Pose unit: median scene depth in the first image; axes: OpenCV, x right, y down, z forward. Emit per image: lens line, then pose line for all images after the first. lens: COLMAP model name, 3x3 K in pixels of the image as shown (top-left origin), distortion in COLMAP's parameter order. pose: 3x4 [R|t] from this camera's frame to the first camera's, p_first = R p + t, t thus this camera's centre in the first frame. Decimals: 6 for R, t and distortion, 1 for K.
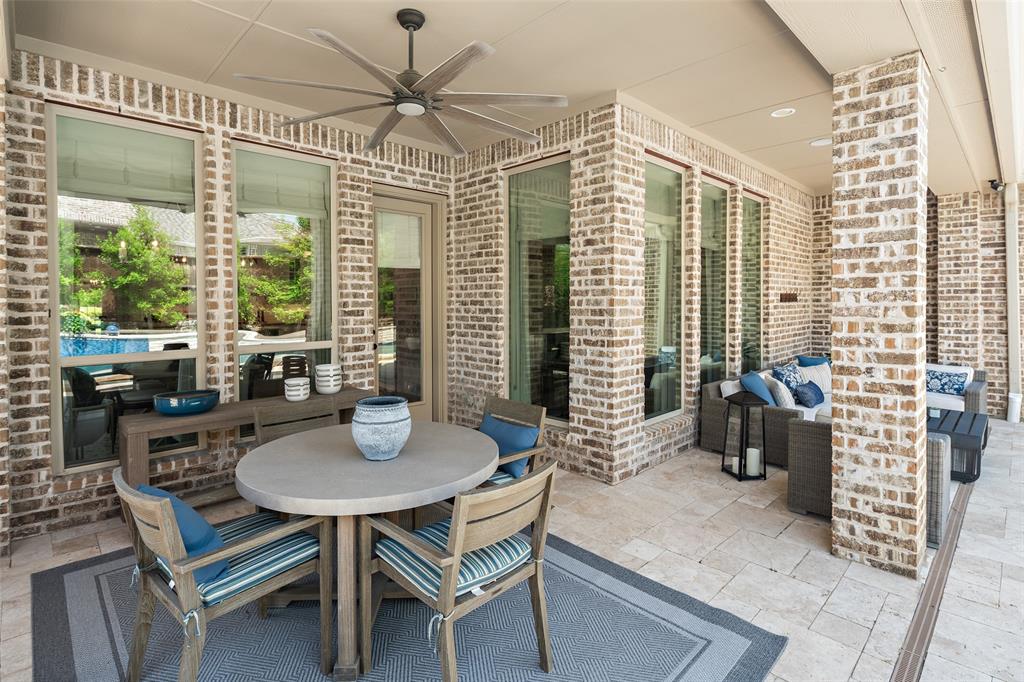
lens RADIAL K [[496.6, 0, 517.5], [0, 496.6, 310.8], [0, 0, 1]] dist [0.003925, 0.000498]
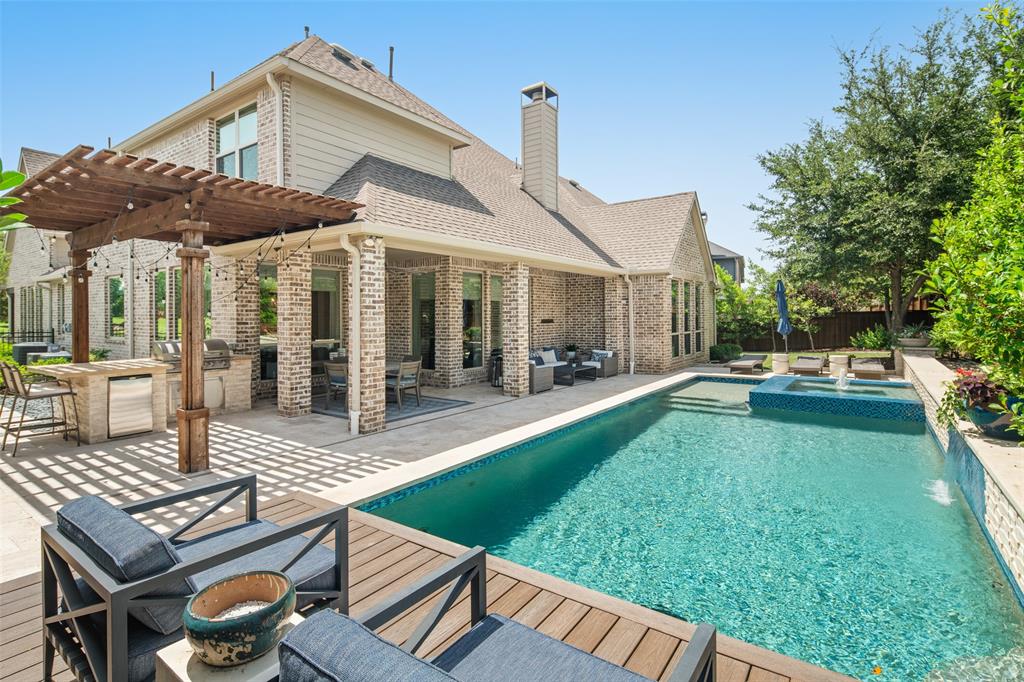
lens RADIAL K [[496.6, 0, 516.9], [0, 496.6, 317.4], [0, 0, 1]] dist [0.003925, 0.000498]
pose [[0.983461, 0.001945, 0.181111, 0.054426], [0.000708, 0.999893, -0.014587, -0.016856], [-0.181120, 0.014474, 0.983355, -1.773743]]
